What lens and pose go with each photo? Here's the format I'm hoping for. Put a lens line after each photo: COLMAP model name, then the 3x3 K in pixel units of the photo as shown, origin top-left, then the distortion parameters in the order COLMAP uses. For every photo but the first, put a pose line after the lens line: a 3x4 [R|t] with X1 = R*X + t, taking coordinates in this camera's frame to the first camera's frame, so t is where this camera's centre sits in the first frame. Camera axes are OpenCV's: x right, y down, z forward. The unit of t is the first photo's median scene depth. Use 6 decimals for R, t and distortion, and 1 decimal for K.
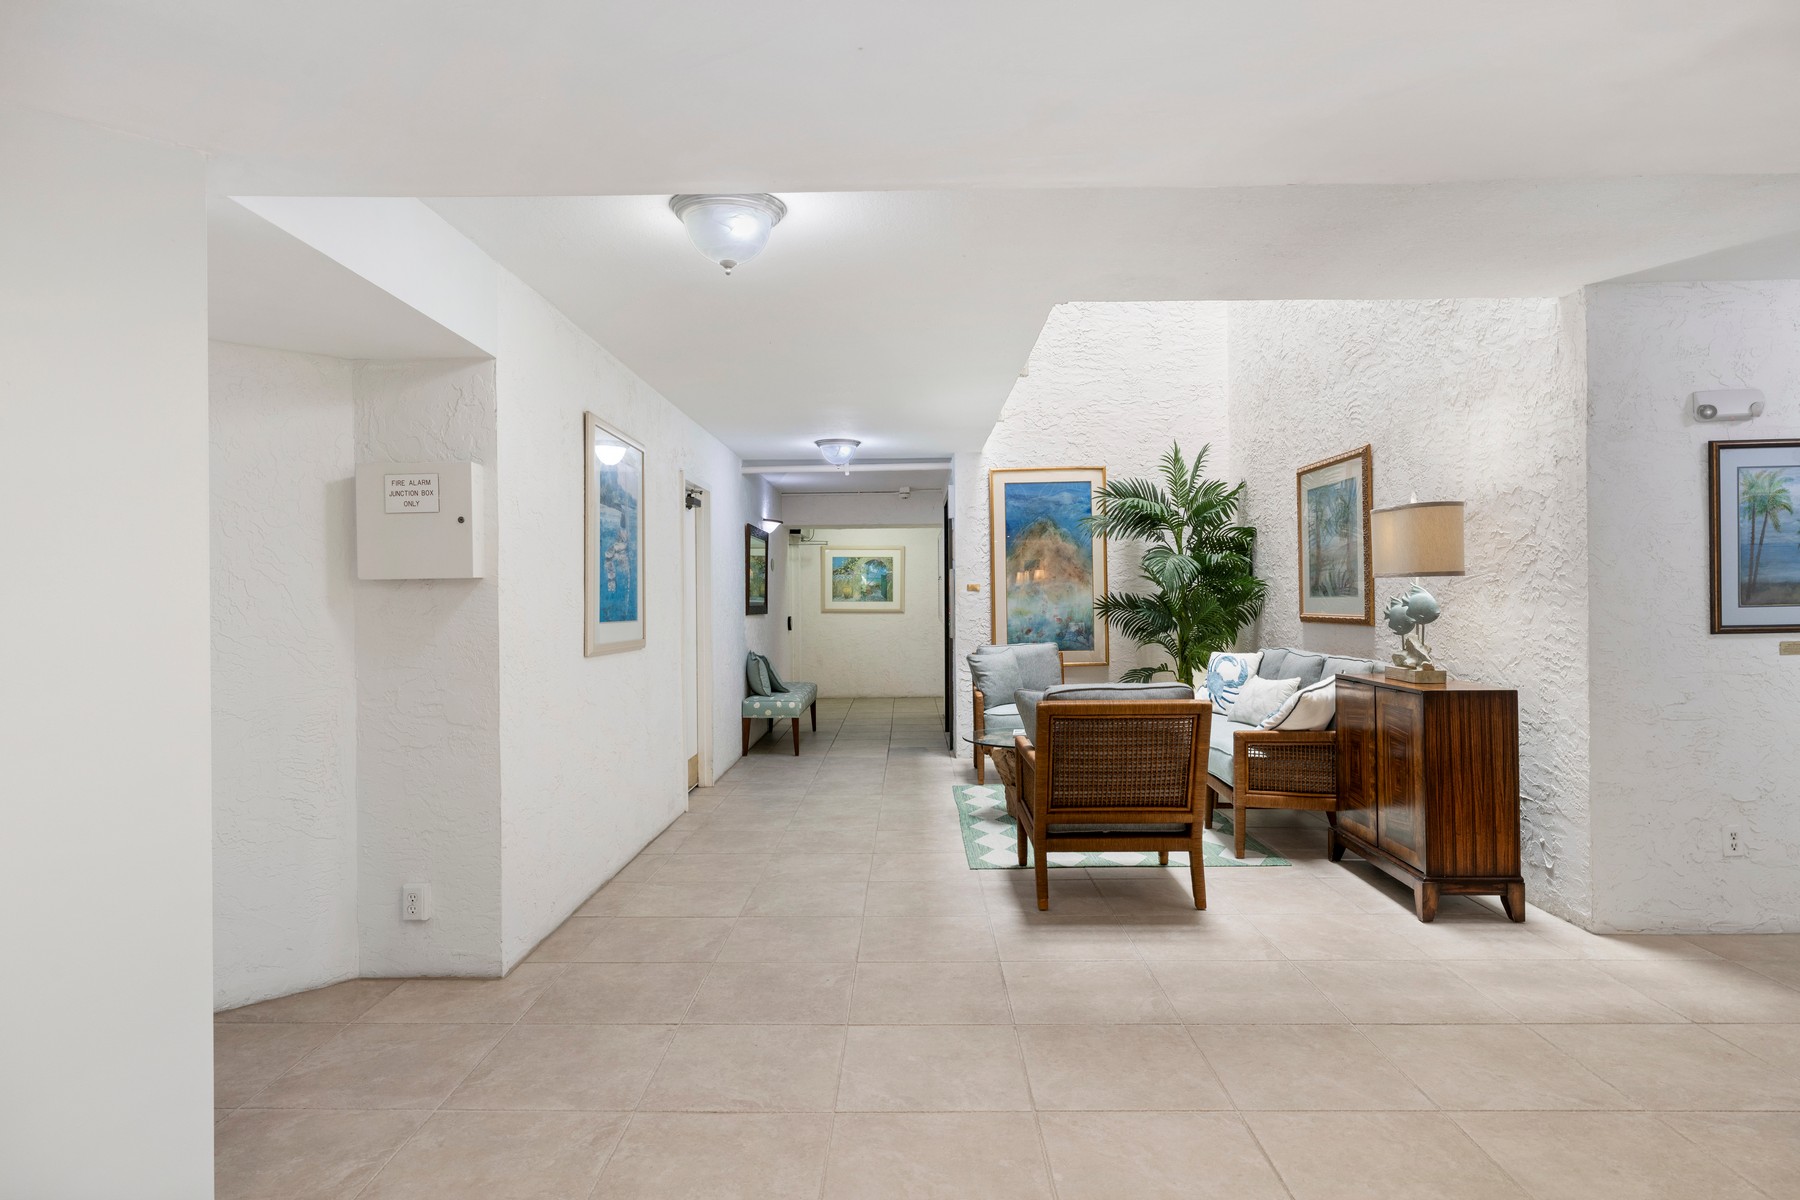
lens RADIAL K [[999.6, 0, 893.9], [0, 999.6, 594.5], [0, 0, 1]] dist [-0.000427, 0.000205]
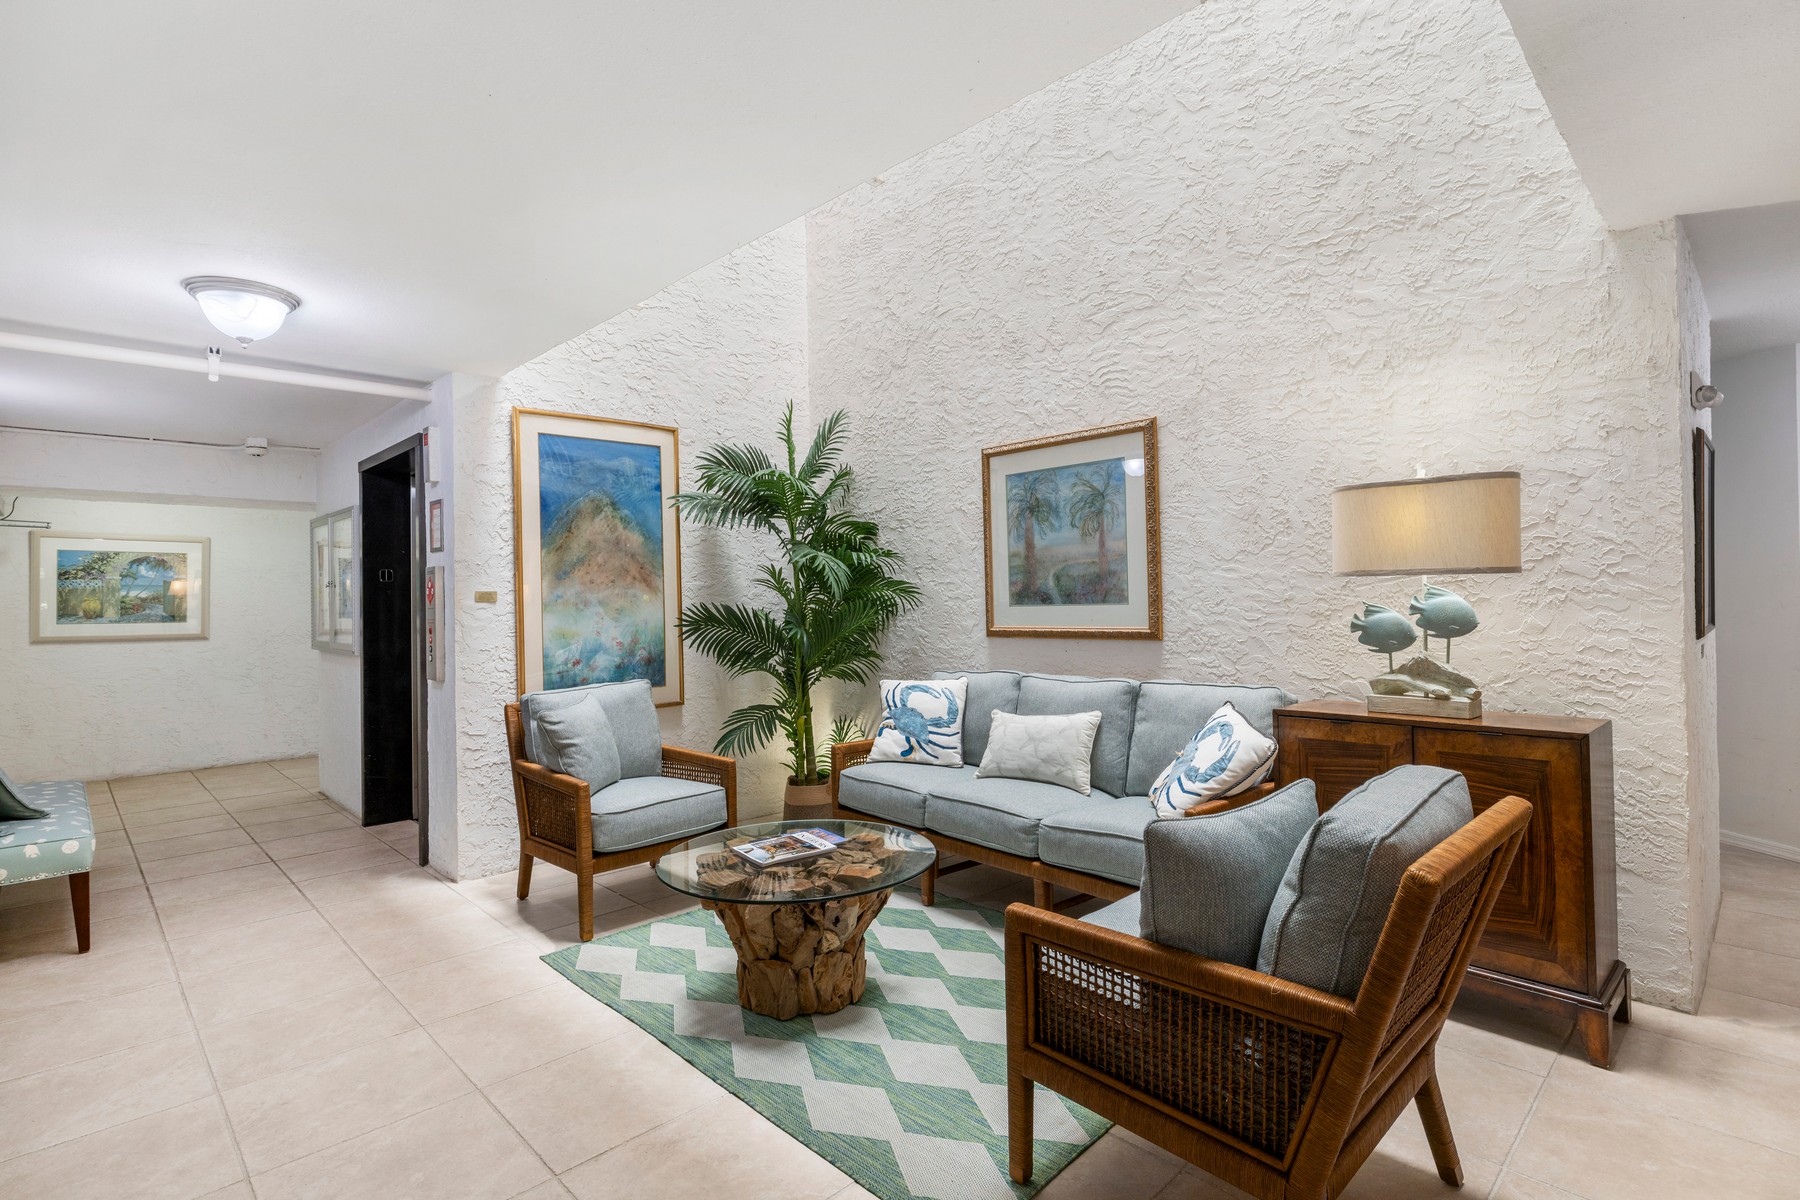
lens RADIAL K [[867.0, 0, 893.2], [0, 867.0, 594.7], [0, 0, 1]] dist [-0.003364, 0.000824]
pose [[0.706317, 0.001672, 0.707893, -0.122640], [0.009531, 0.999884, -0.011871, 0.000521], [-0.707831, 0.015132, 0.706220, 0.460468]]
